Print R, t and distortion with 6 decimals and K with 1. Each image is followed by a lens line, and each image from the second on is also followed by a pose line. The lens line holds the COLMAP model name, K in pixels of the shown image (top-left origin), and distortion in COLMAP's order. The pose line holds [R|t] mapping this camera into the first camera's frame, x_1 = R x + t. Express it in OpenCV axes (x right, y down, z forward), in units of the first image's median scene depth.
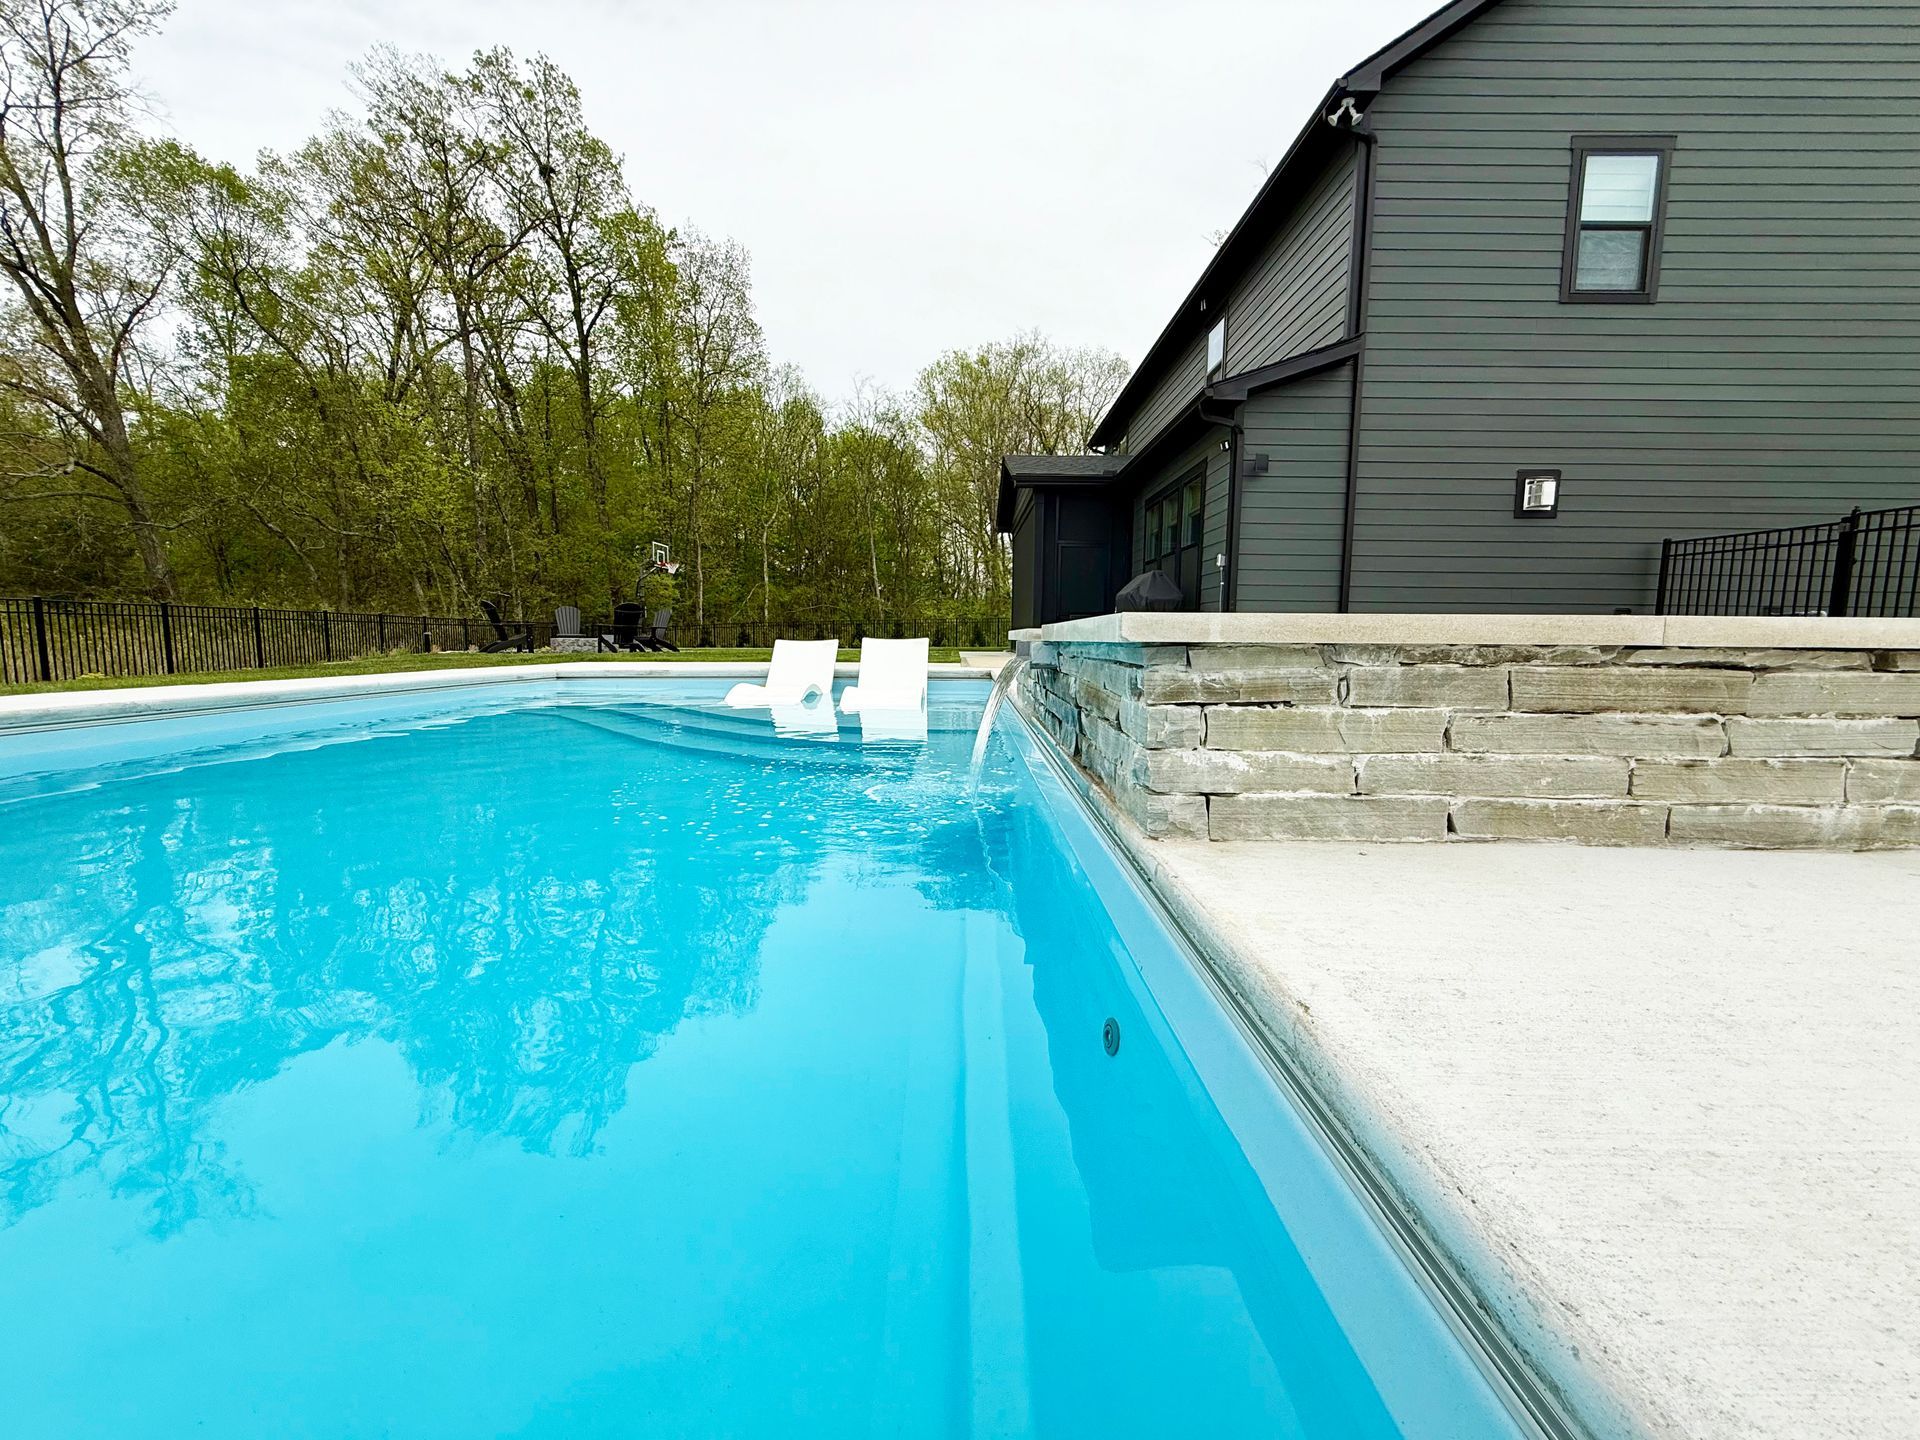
lens RADIAL K [[767.4, 0, 951.4], [0, 767.4, 721.2], [0, 0, 1]] dist [-0.000434, -0.000332]
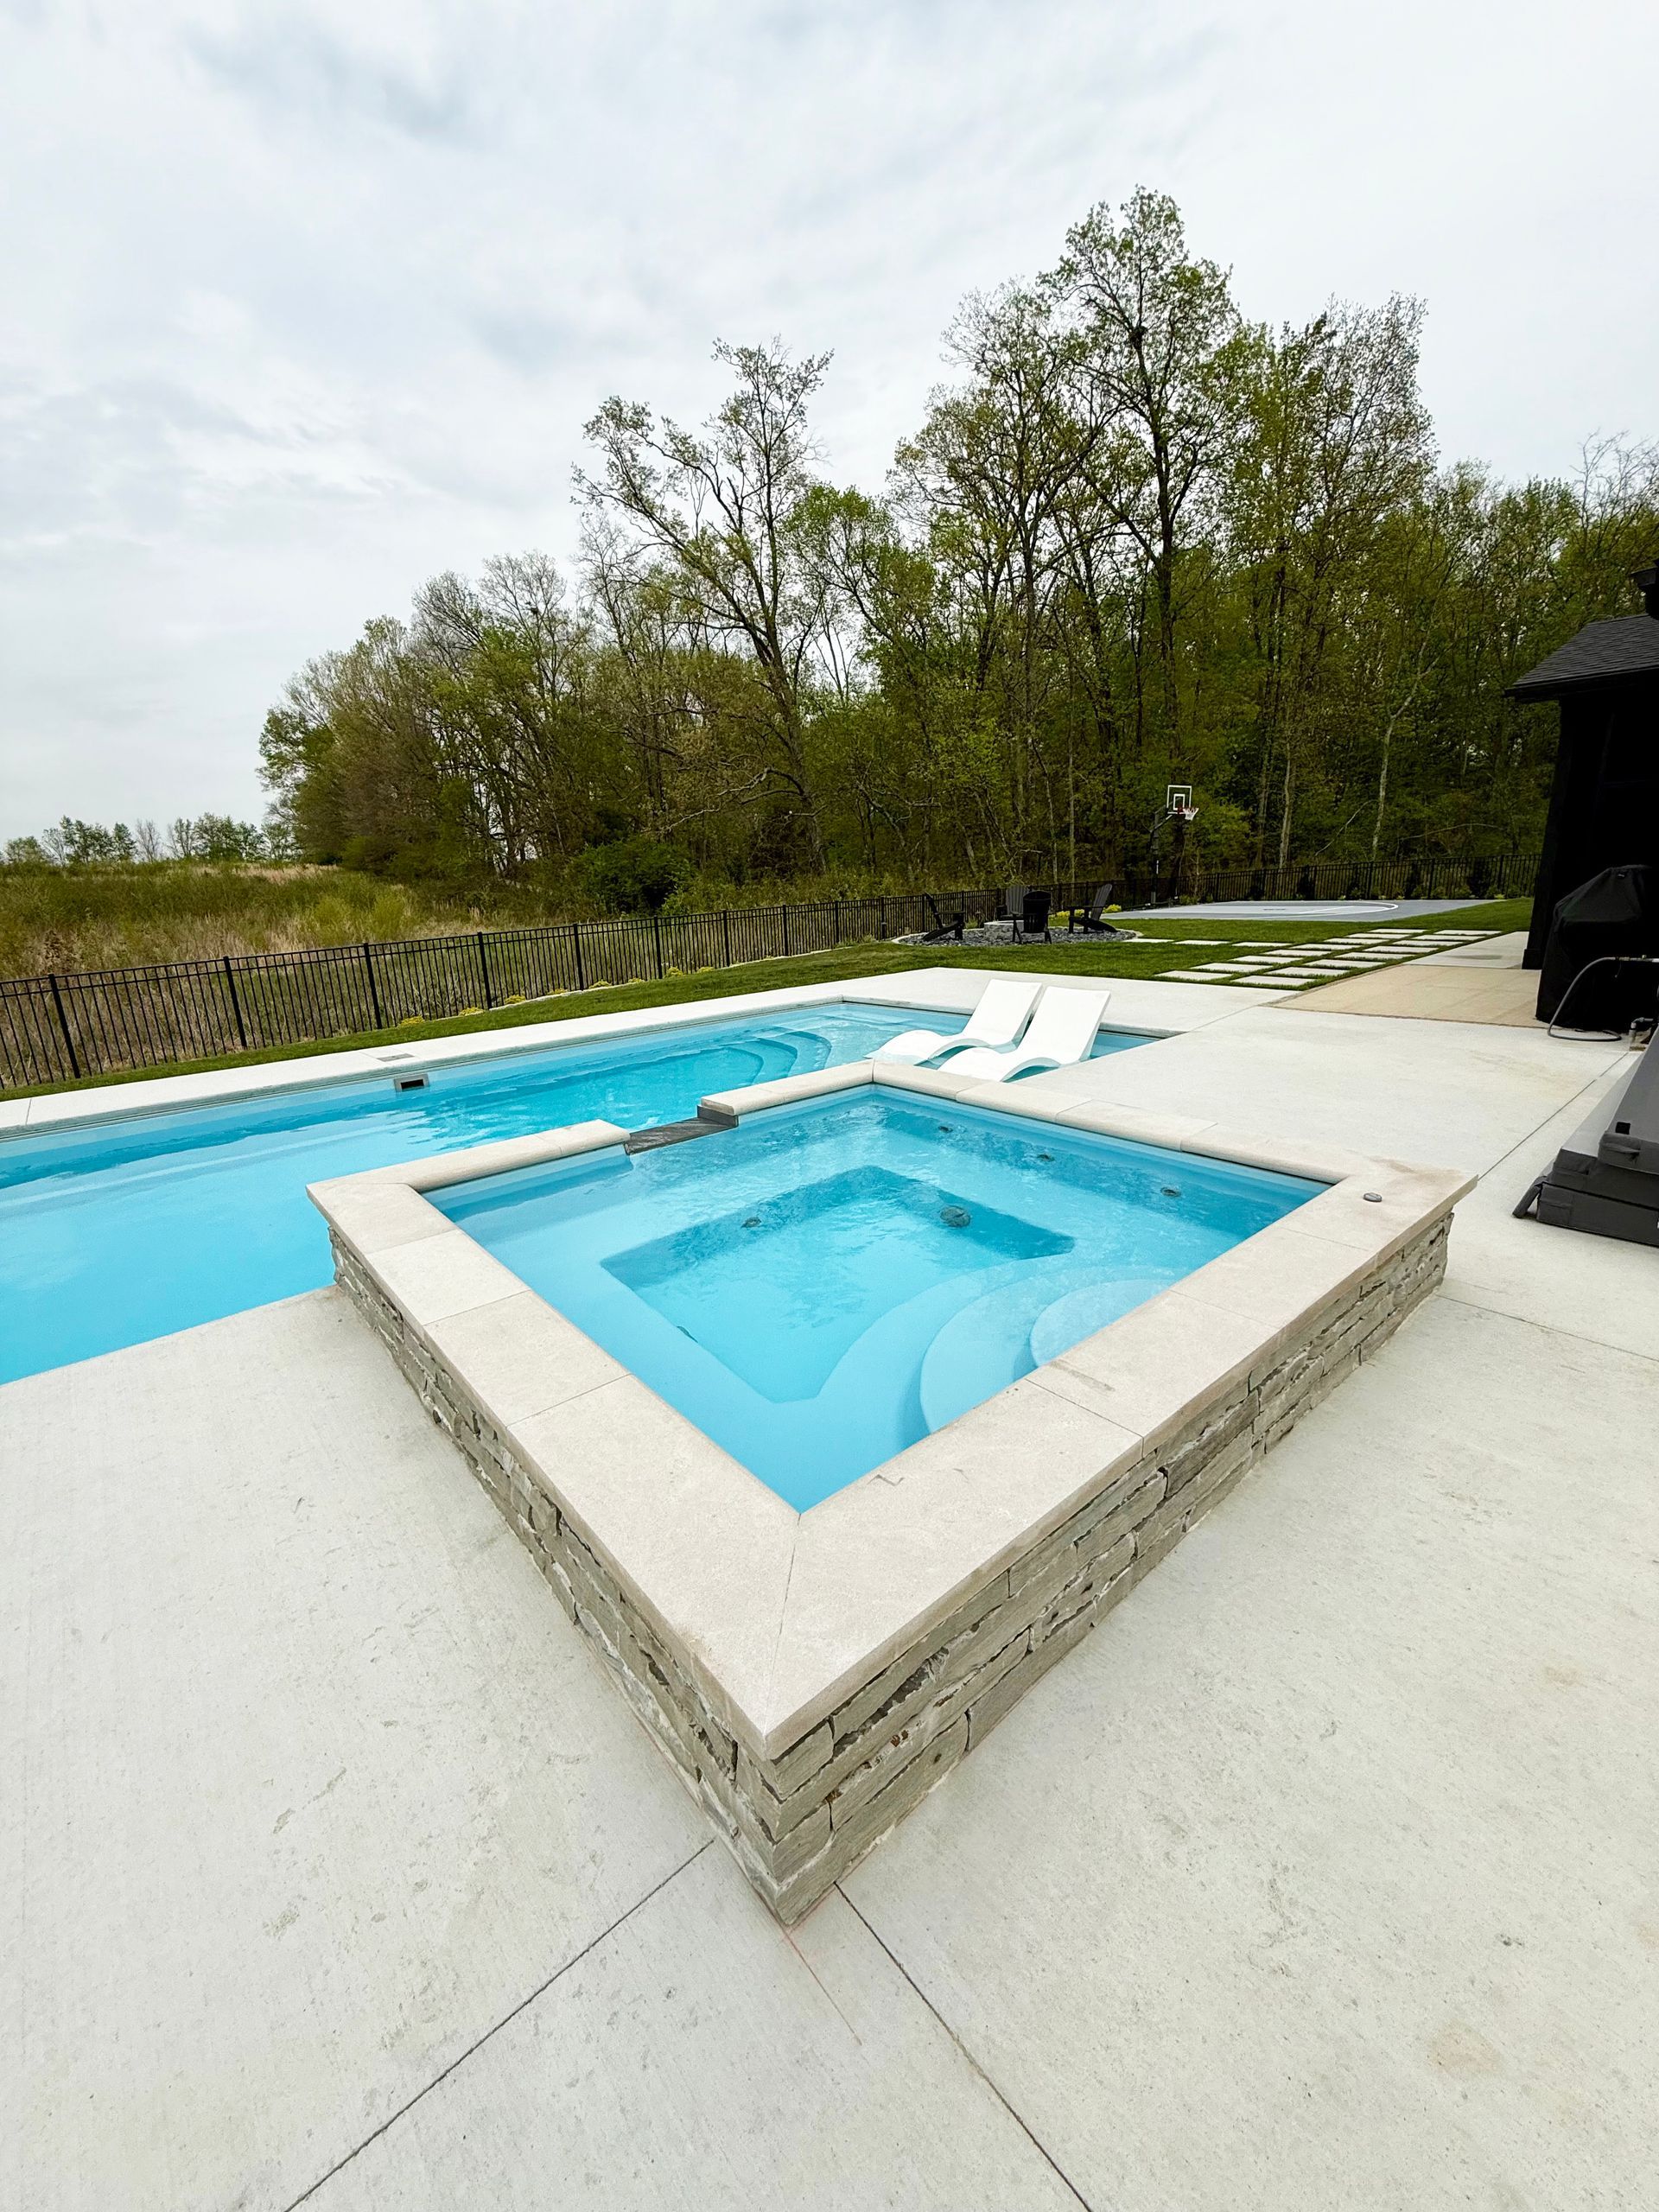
lens RADIAL K [[884.1, 0, 823.6], [0, 884.1, 1098.4], [0, 0, 1]] dist [-0.000434, -0.000332]
pose [[0.652241, 0.156562, -0.741667, 0.425401], [-0.036328, 0.983770, 0.175720, -0.125962], [0.757140, -0.087669, 0.647343, 0.045074]]
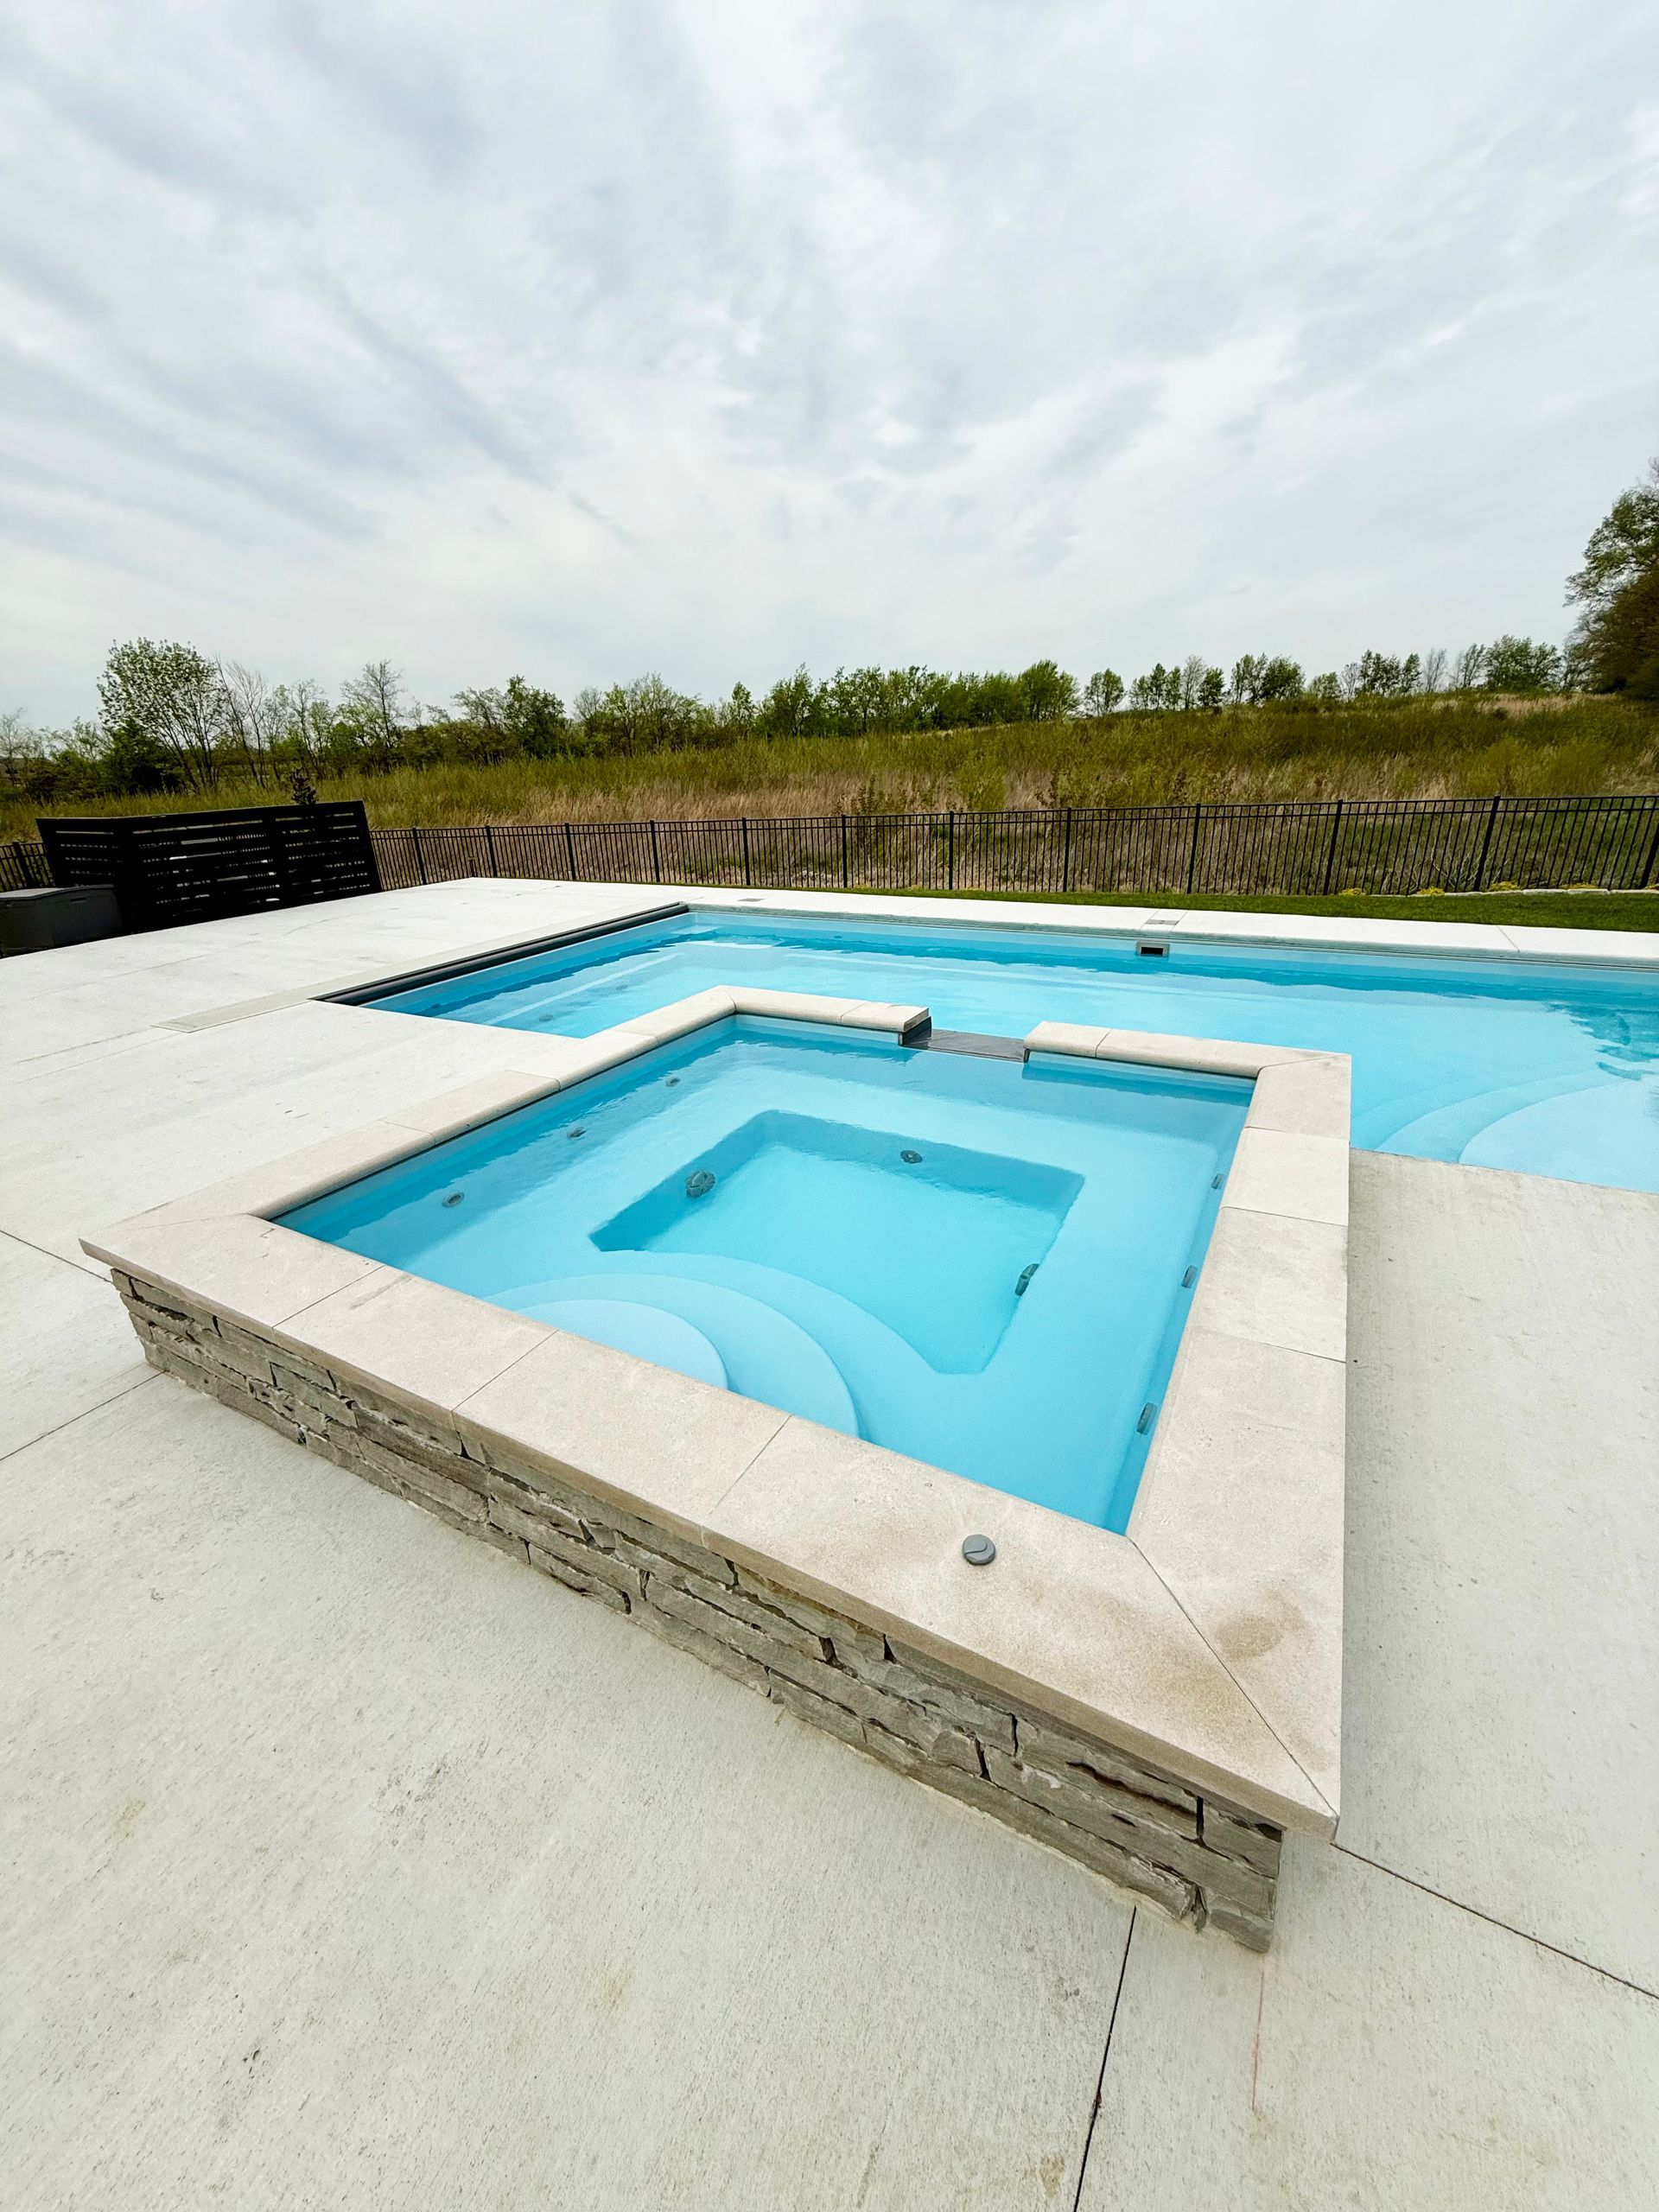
lens RADIAL K [[884.1, 0, 837.5], [0, 884.1, 1103.6], [0, 0, 1]] dist [-0.000434, -0.000332]
pose [[-0.473586, 0.333050, -0.815349, 0.434496], [-0.064948, 0.910020, 0.409445, -0.171331], [0.878350, 0.246862, -0.409342, 0.399305]]
